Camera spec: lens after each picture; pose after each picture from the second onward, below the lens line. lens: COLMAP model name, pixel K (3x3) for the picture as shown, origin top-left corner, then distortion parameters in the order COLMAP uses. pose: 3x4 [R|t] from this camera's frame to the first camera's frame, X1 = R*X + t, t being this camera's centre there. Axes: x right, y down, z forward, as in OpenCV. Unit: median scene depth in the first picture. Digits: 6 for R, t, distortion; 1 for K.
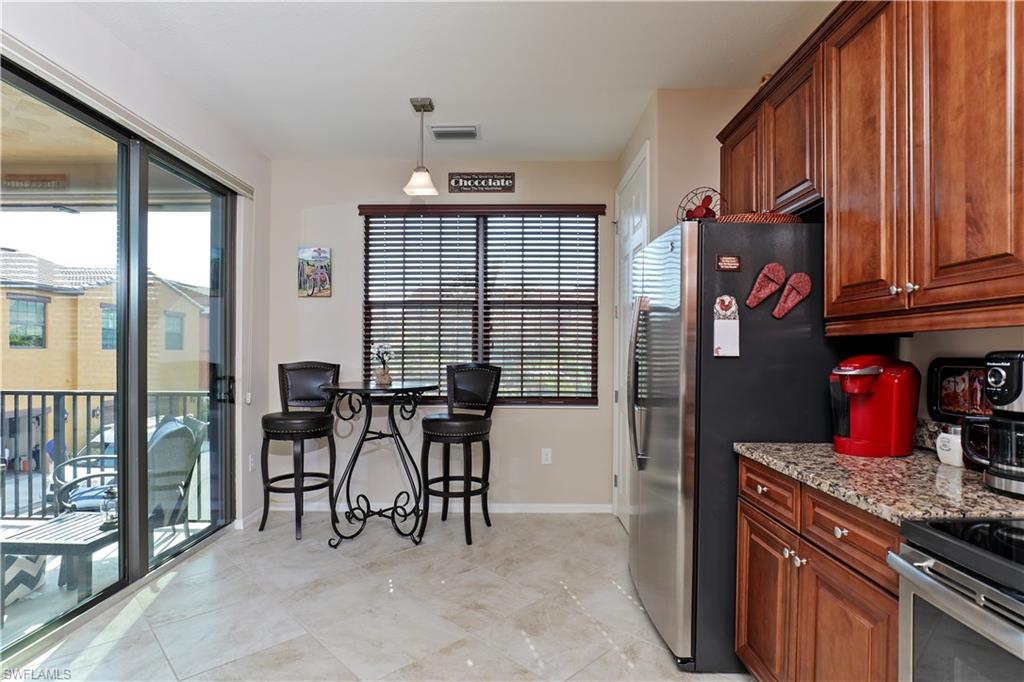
lens RADIAL K [[488.4, 0, 511.6], [0, 488.4, 351.6], [0, 0, 1]] dist [-0.000888, -0.000134]
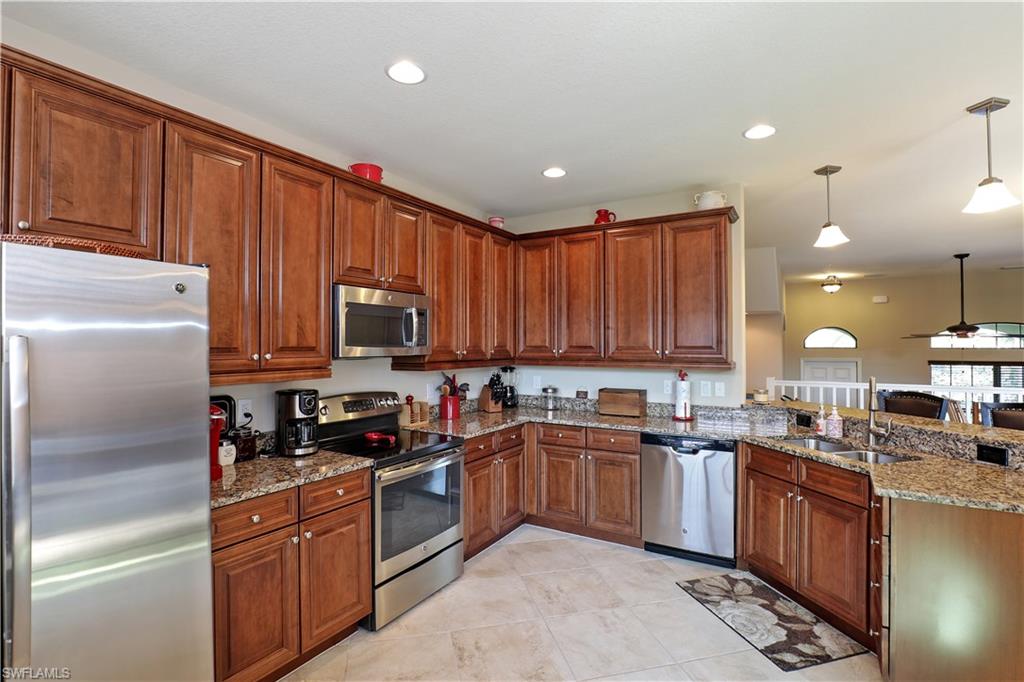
lens RADIAL K [[472.3, 0, 511.9], [0, 472.3, 346.1], [0, 0, 1]] dist [-0.032150, 0.000155]
pose [[-0.849495, -0.001584, 0.527594, -0.799103], [-0.001786, 0.999998, 0.000128, -0.183244], [-0.527594, -0.000833, -0.849496, 2.084661]]
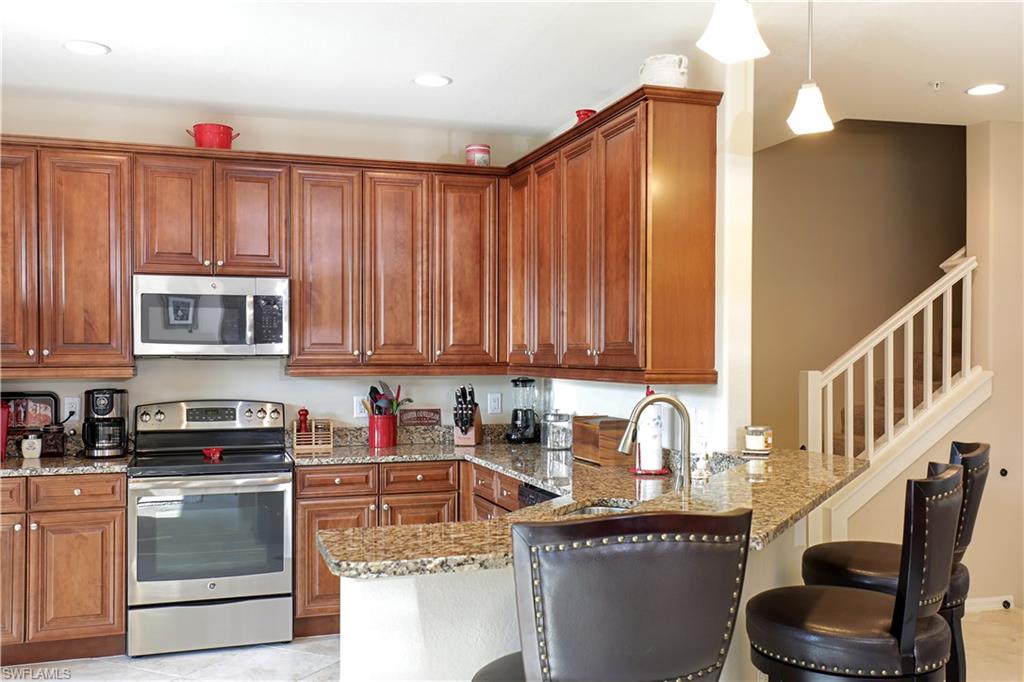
lens RADIAL K [[969.9, 0, 512.8], [0, 969.9, 361.8], [0, 0, 1]] dist [0.013525, 0.004052]
pose [[-0.327665, -0.013151, 0.944702, -3.126454], [-0.004659, 0.999913, 0.012303, -0.159328], [-0.944782, -0.000370, -0.327698, 0.632686]]
